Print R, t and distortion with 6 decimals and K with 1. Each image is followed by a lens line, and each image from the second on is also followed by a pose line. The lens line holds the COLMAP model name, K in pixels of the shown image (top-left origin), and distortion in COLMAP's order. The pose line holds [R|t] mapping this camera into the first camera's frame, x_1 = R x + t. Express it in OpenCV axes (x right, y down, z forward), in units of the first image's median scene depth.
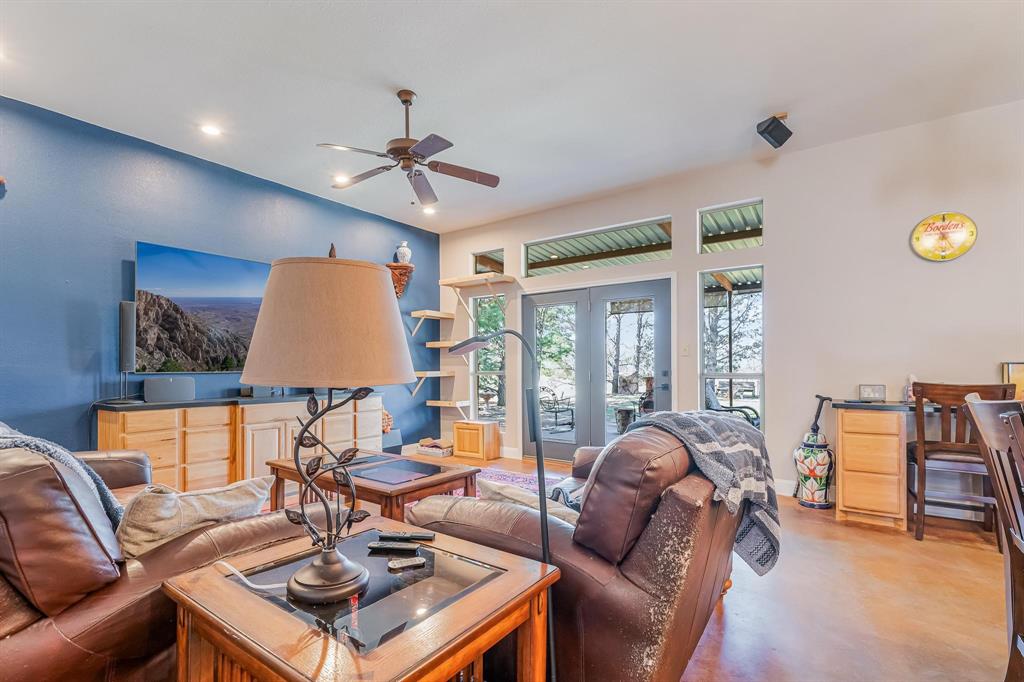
lens RADIAL K [[468.0, 0, 511.3], [0, 468.0, 364.3], [0, 0, 1]] dist [0.003353, 0.000407]
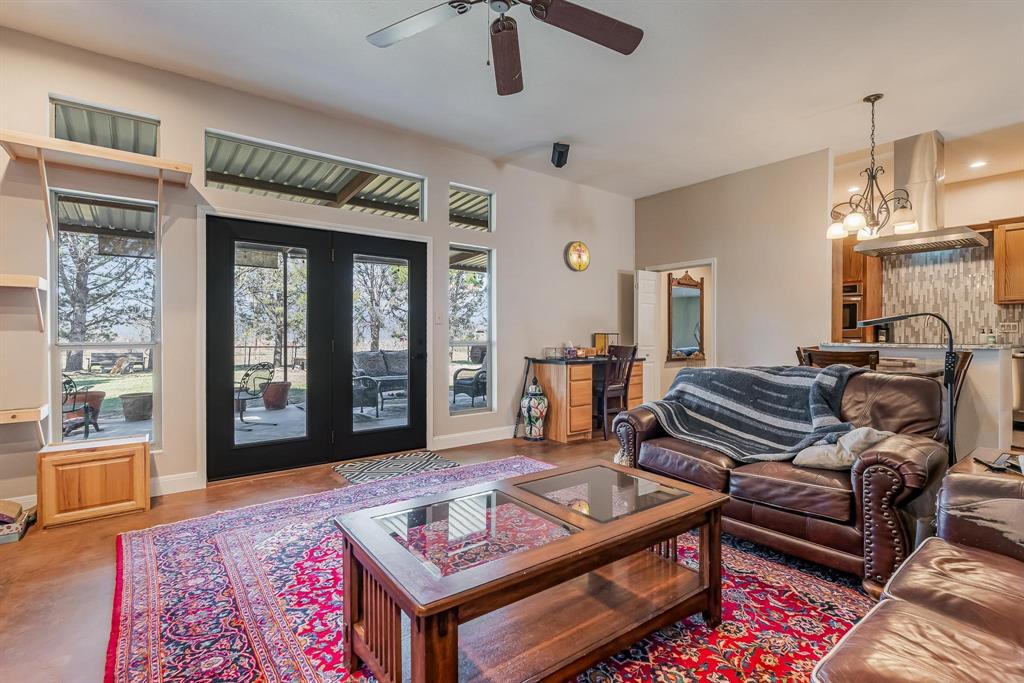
lens RADIAL K [[479.9, 0, 512.0], [0, 479.9, 341.5], [0, 0, 1]] dist [-0.019173, -0.000190]
pose [[0.292920, -0.011357, 0.956069, -0.562380], [-0.007245, 0.999874, 0.014097, 0.002294], [-0.956109, -0.011056, 0.292801, 0.551665]]
